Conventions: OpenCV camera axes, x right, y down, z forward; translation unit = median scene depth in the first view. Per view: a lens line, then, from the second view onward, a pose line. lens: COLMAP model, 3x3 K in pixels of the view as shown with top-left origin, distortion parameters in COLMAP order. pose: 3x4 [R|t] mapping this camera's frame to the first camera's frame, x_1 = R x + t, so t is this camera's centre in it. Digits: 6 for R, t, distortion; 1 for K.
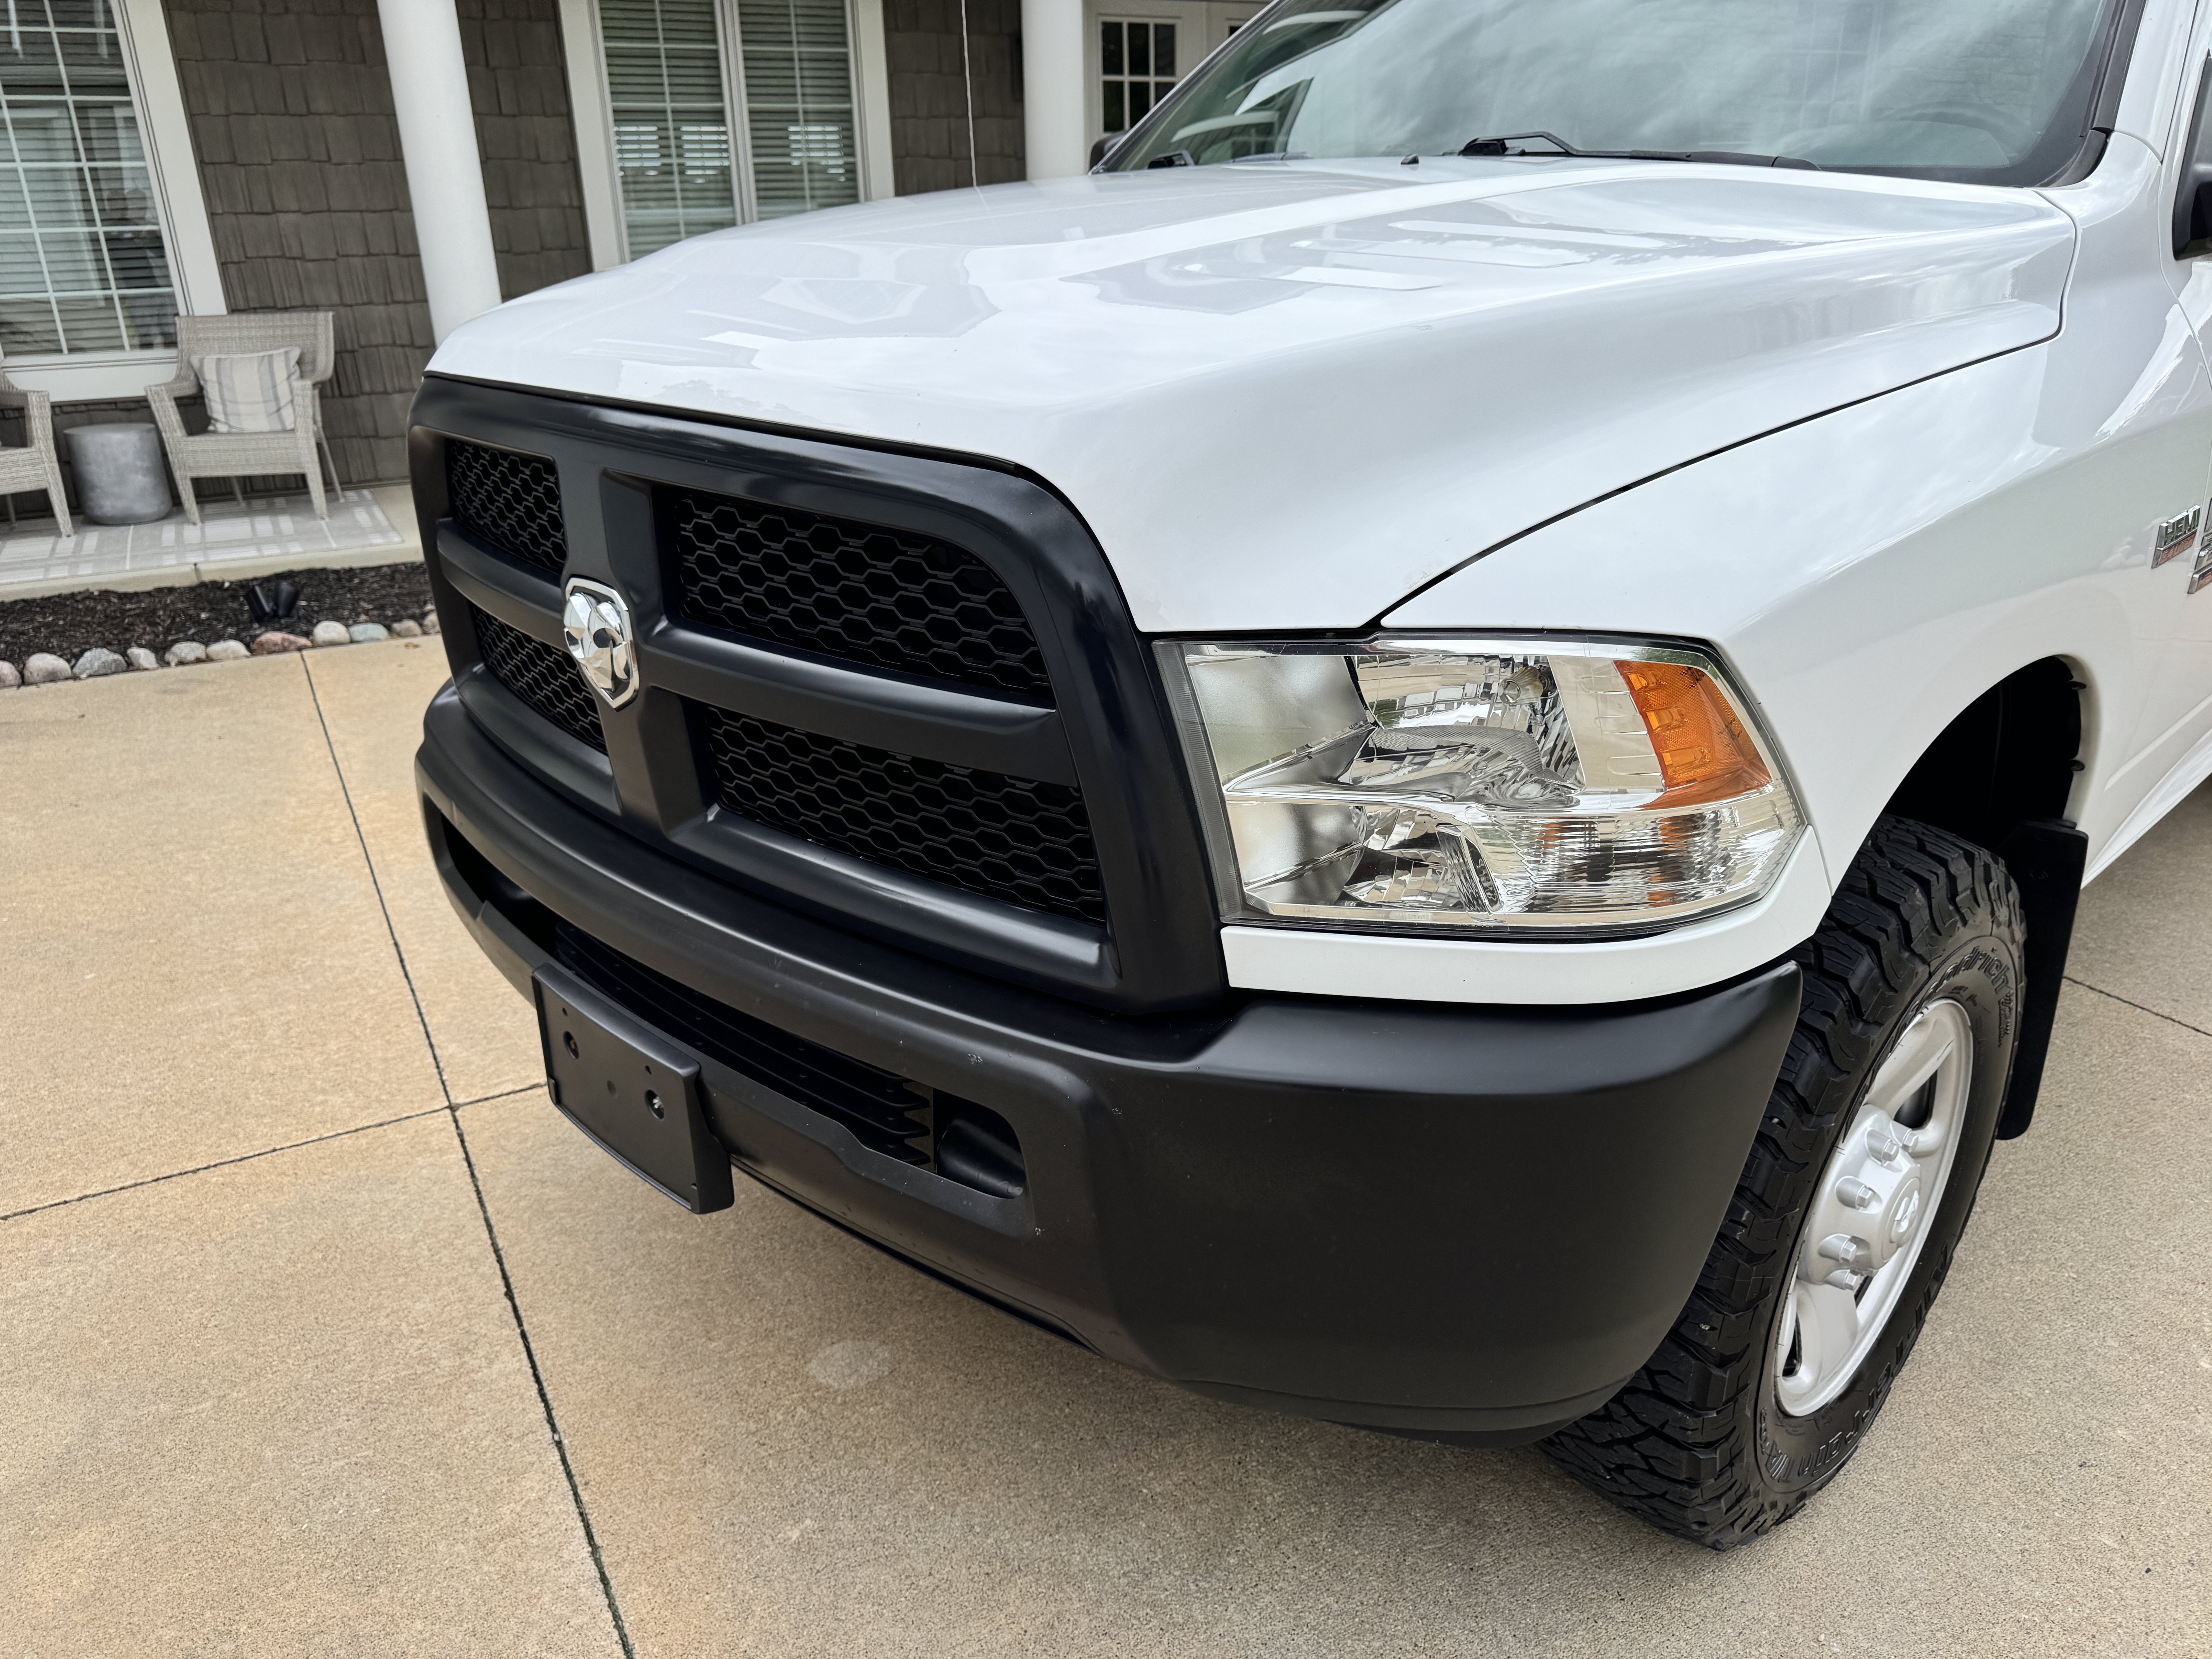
lens RADIAL K [[1590.9, 0, 1092.0], [0, 1590.9, 836.2], [0, 0, 1]] dist [0.003534, -0.005692]
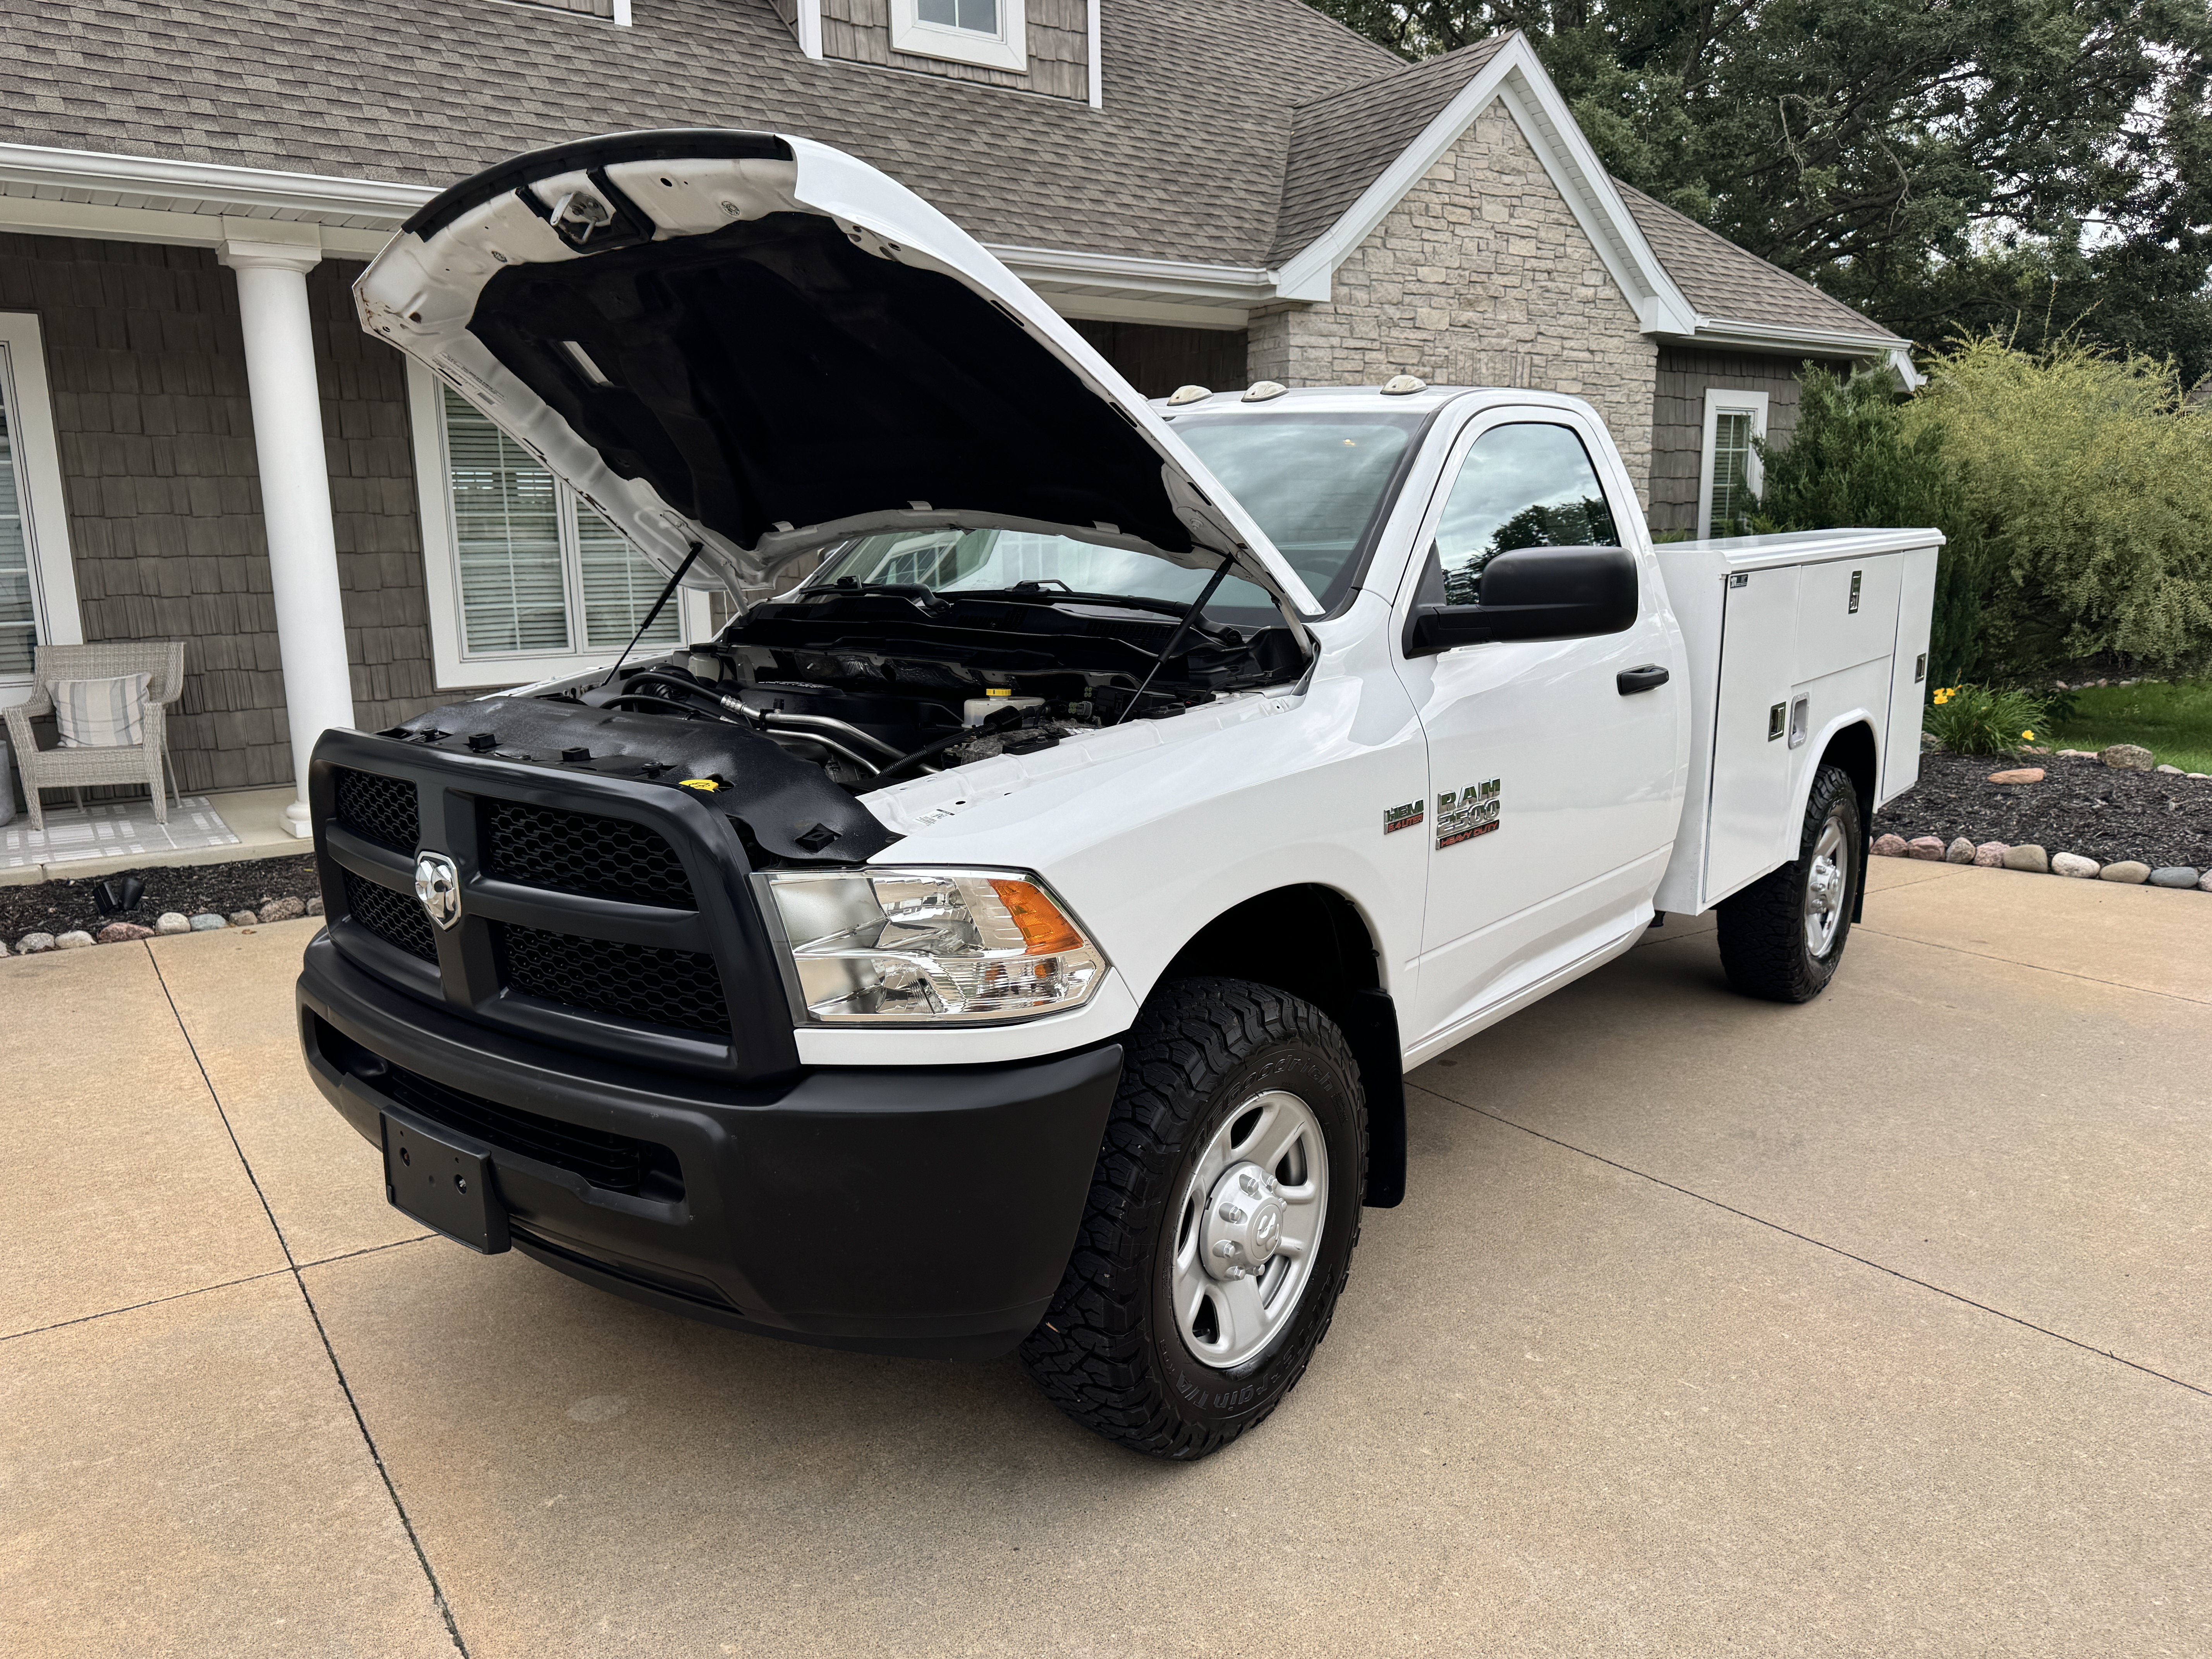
lens RADIAL K [[1573.4, 0, 1106.0], [0, 1573.4, 829.5], [0, 0, 1]] dist [0.014036, -0.017355]
pose [[0.993123, -0.013510, 0.116289, 0.096242], [0.034929, 0.982272, -0.184178, 0.072780], [-0.111740, 0.186973, 0.975989, -0.350746]]
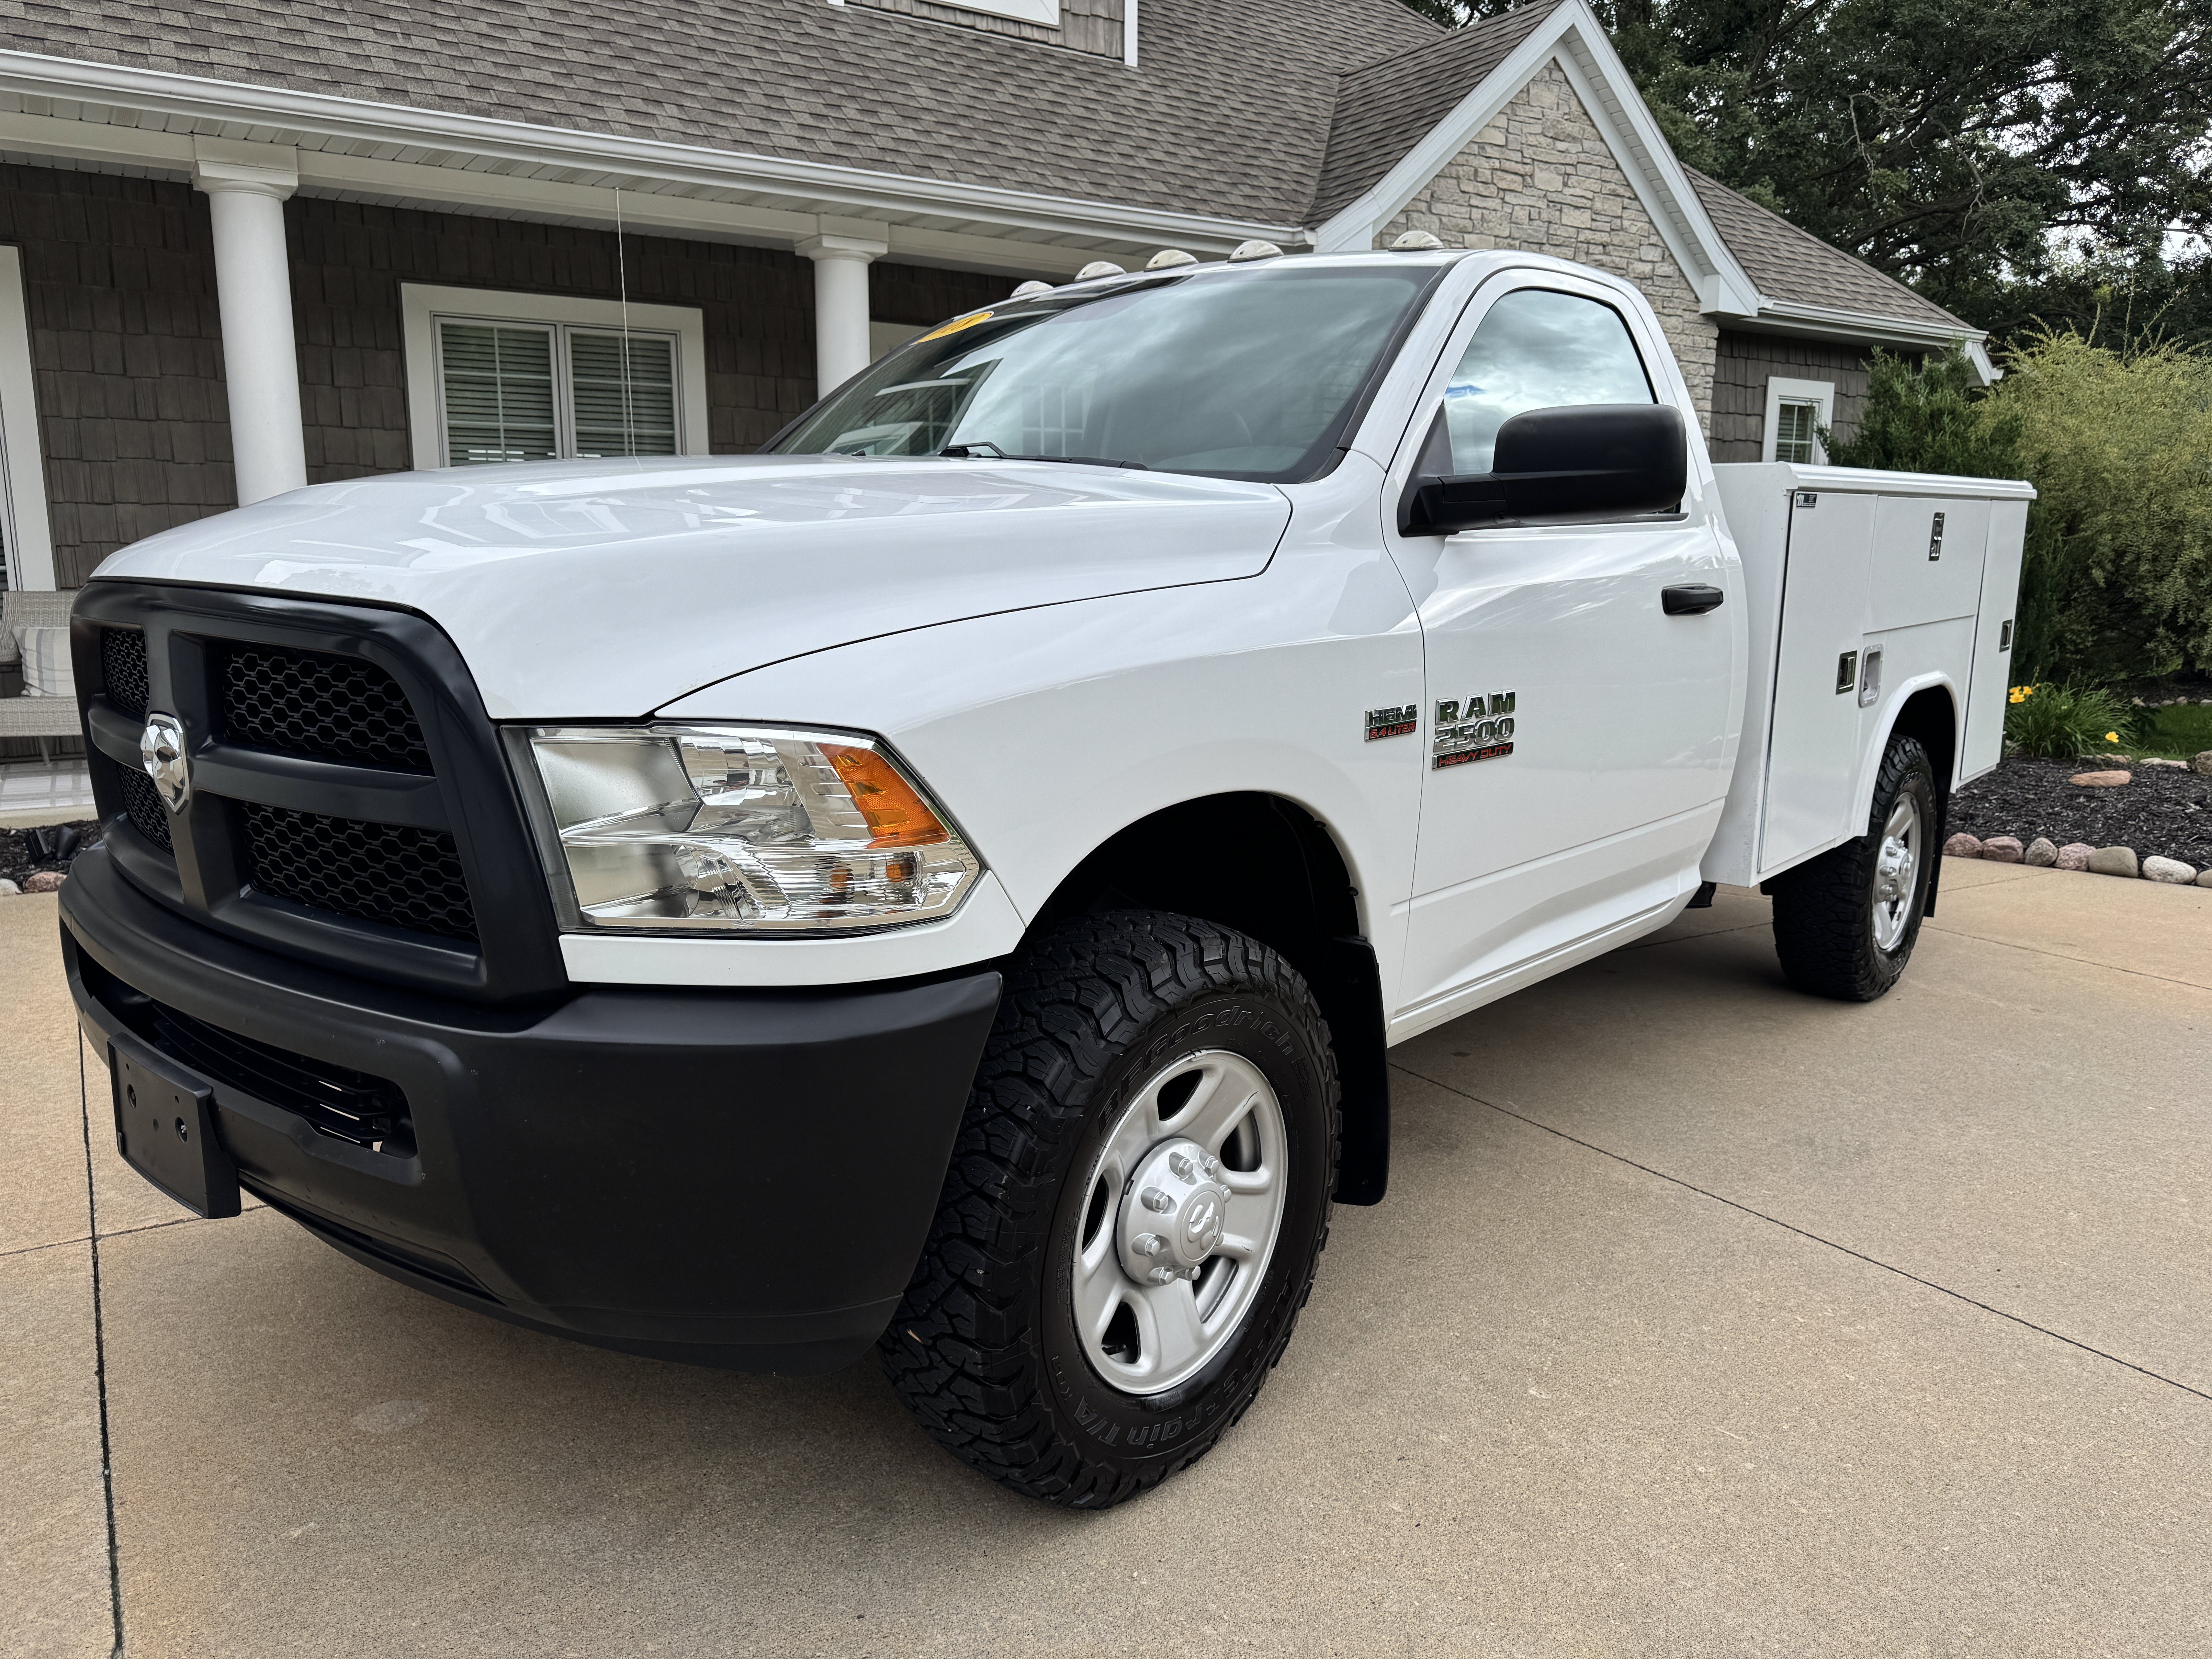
lens RADIAL K [[1577.4, 0, 1105.5], [0, 1577.4, 817.8], [0, 0, 1]] dist [0.002992, -0.004722]
pose [[0.996112, 0.012694, 0.087178, 0.181538], [0.005046, 0.979720, -0.200308, 0.098124], [-0.087952, 0.199969, 0.975847, -0.174360]]
